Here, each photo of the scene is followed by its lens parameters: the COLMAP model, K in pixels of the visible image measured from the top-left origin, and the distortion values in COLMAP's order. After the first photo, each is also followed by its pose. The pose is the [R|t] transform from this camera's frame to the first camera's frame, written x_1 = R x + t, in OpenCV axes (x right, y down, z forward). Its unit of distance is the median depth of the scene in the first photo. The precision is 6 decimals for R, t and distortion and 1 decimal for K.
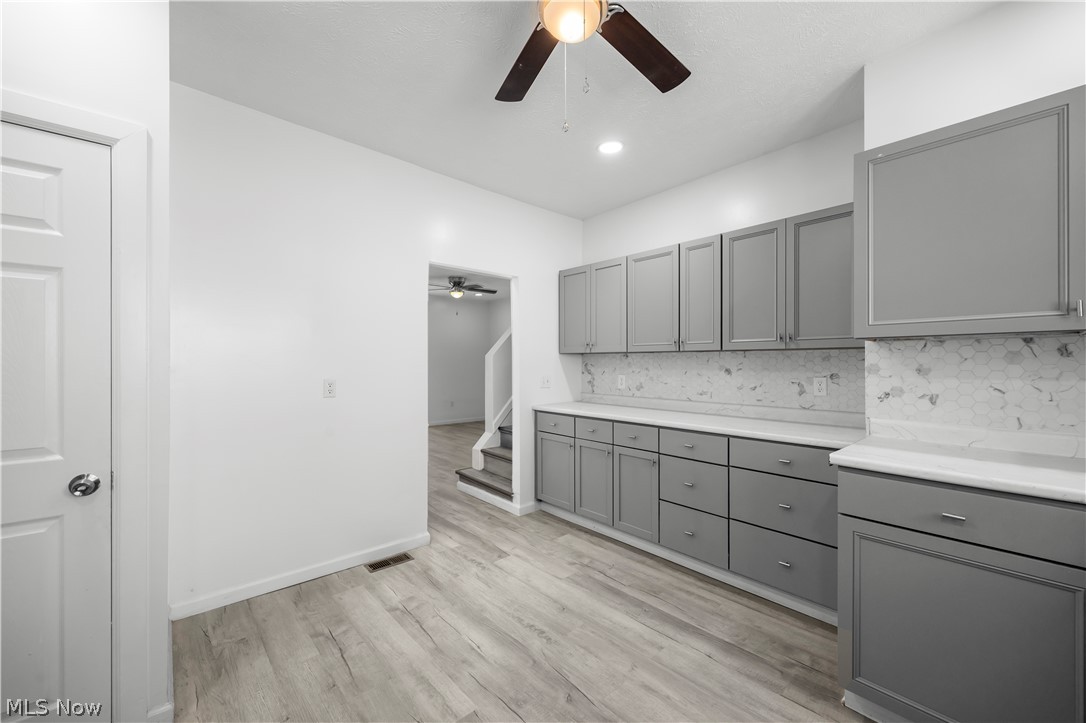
lens RADIAL K [[432.2, 0, 540.7], [0, 432.2, 361.7], [0, 0, 1]] dist [0.001353, 0.000056]
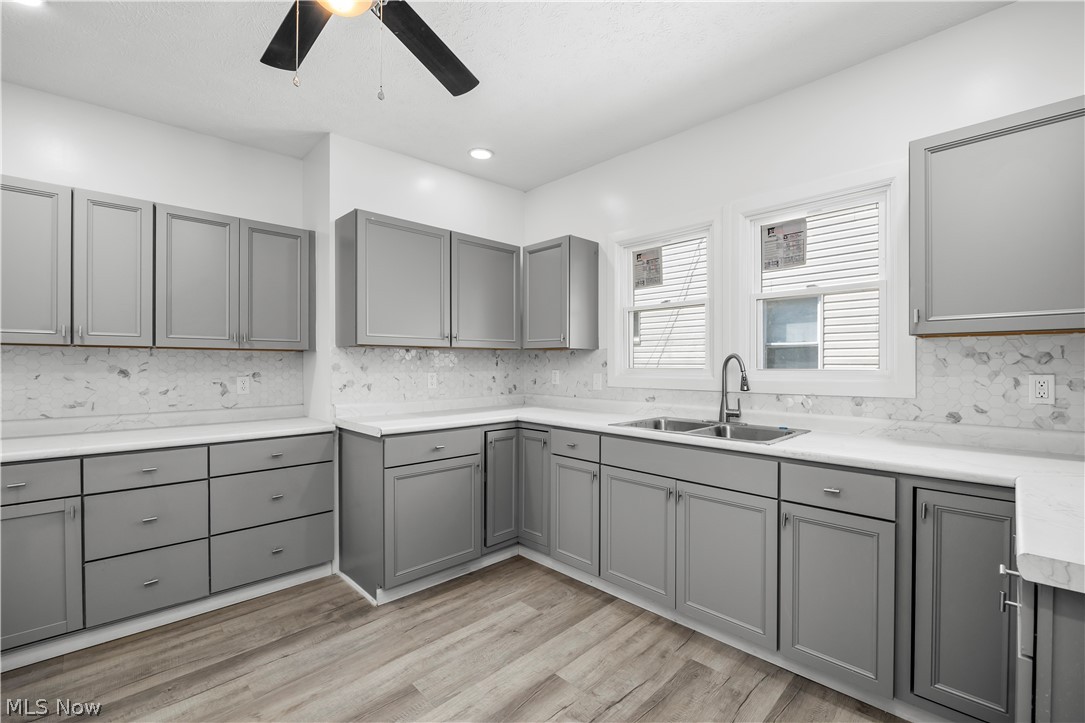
lens RADIAL K [[463.7, 0, 544.9], [0, 463.7, 363.4], [0, 0, 1]] dist [-0.008934, 0.000066]
pose [[-0.056526, 0.000882, 0.998401, -0.608643], [-0.004622, 0.999989, -0.001145, 0.003005], [-0.998390, -0.004680, -0.056521, 0.400158]]
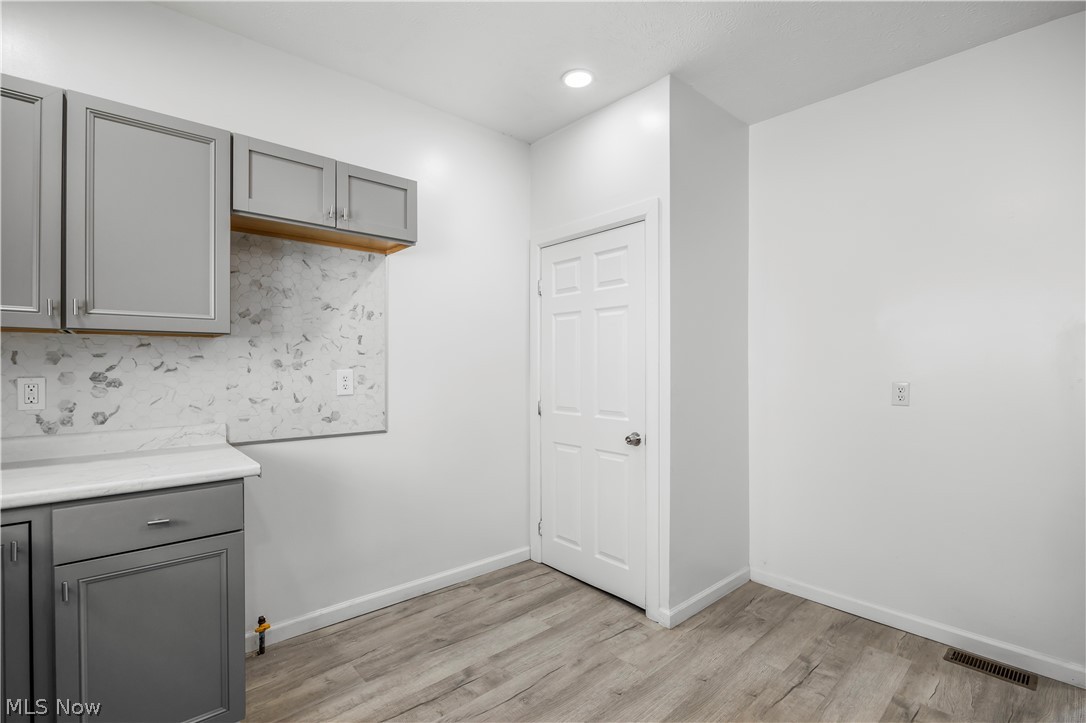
lens RADIAL K [[497.9, 0, 542.7], [0, 497.9, 366.2], [0, 0, 1]] dist [-0.000377, -0.000279]
pose [[0.007934, 0.003118, -0.999964, 0.503529], [0.005491, 0.999980, 0.003161, 0.005387], [0.999953, -0.005516, 0.007917, 0.418864]]
